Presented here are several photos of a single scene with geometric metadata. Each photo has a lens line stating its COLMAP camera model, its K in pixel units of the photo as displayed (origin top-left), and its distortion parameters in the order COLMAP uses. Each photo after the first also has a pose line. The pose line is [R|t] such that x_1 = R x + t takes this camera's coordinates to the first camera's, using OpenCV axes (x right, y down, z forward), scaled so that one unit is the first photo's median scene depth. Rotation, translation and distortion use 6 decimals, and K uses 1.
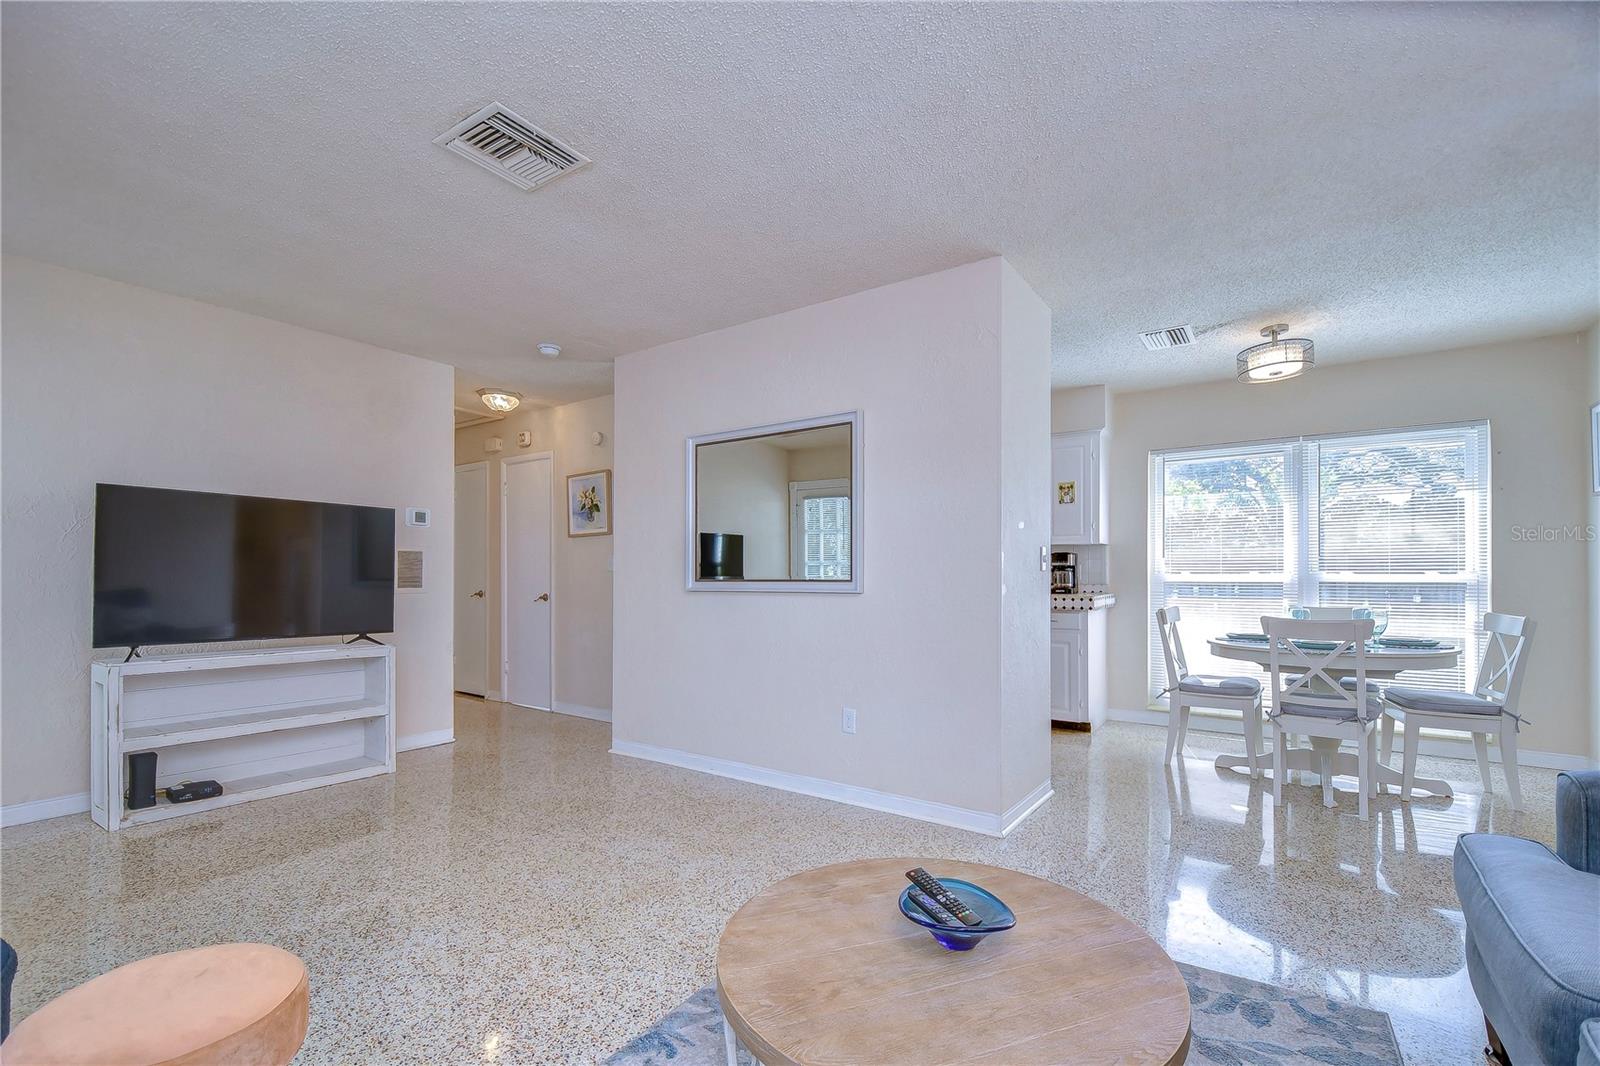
lens RADIAL K [[705.5, 0, 795.5], [0, 705.5, 570.3], [0, 0, 1]] dist [-0.001214, -0.004217]
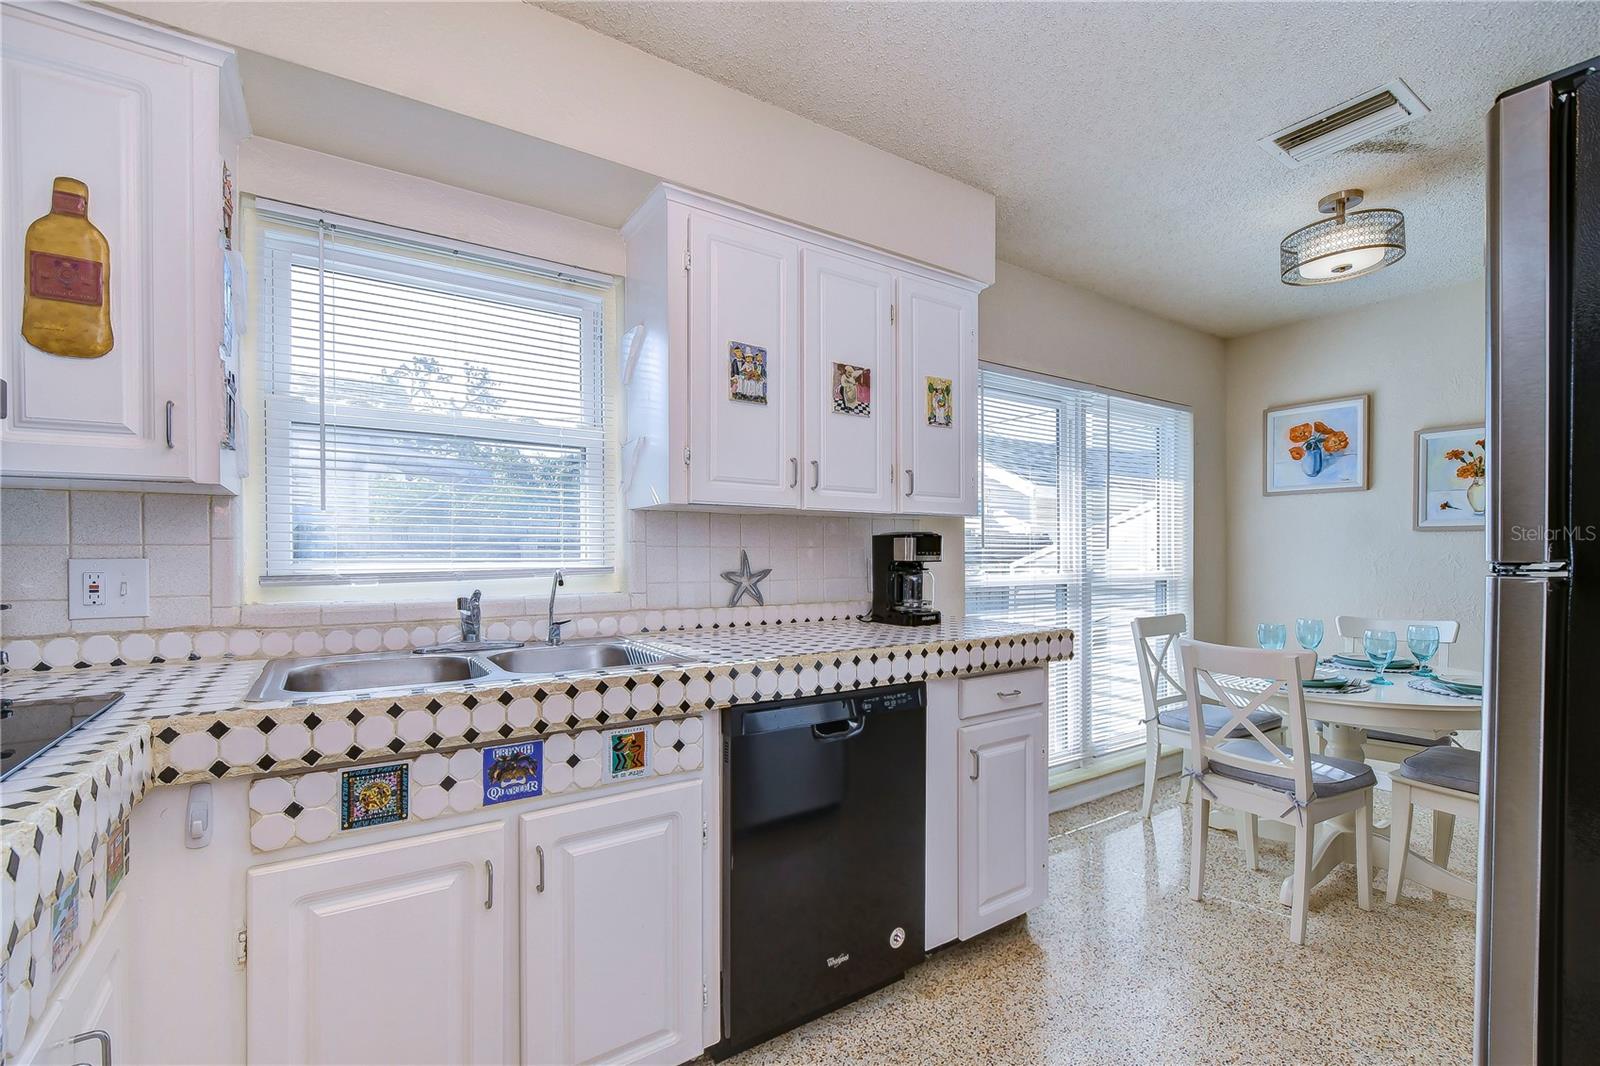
lens RADIAL K [[720.6, 0, 801.4], [0, 720.6, 568.8], [0, 0, 1]] dist [-0.002462, -0.004702]
pose [[0.345410, -0.013113, 0.938360, -0.106227], [0.000503, 0.999905, 0.013788, -0.010856], [-0.938452, -0.004290, 0.345383, 1.165230]]
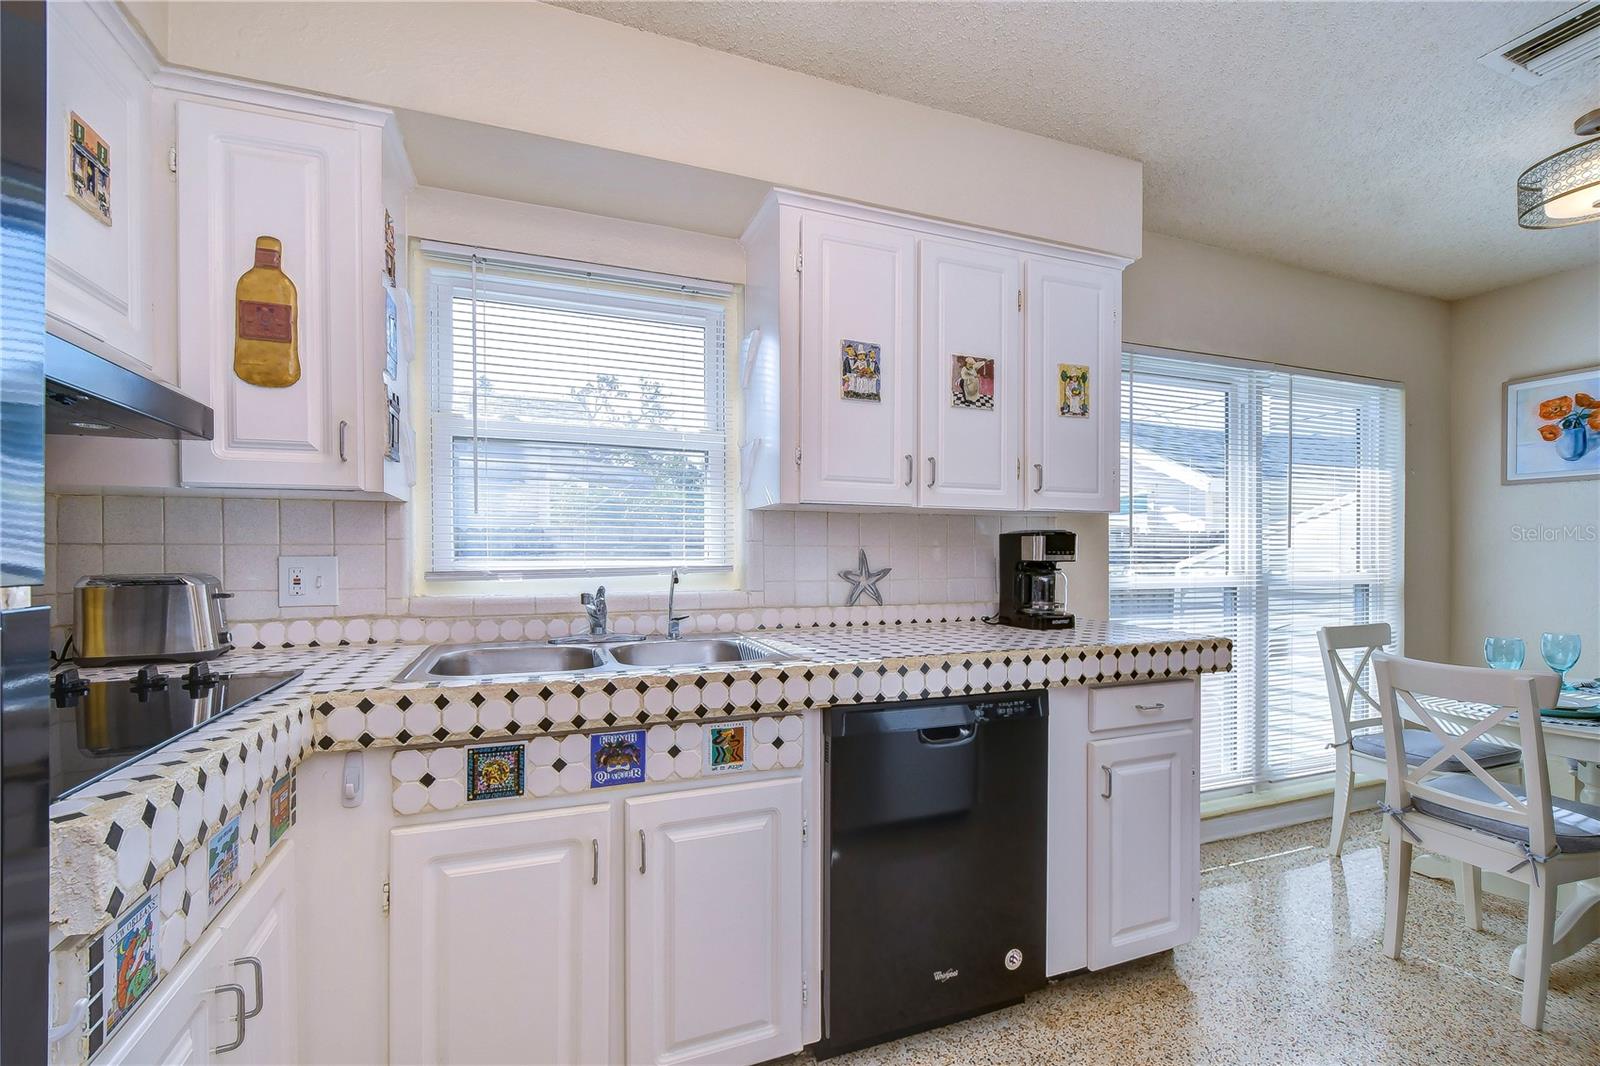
lens RADIAL K [[705.5, 0, 795.5], [0, 705.5, 570.3], [0, 0, 1]] dist [-0.001214, -0.004217]
pose [[0.551243, -0.012878, 0.834245, -0.080288], [-0.002309, 0.999854, 0.016960, -0.010676], [-0.834341, -0.011275, 0.551133, 1.142496]]
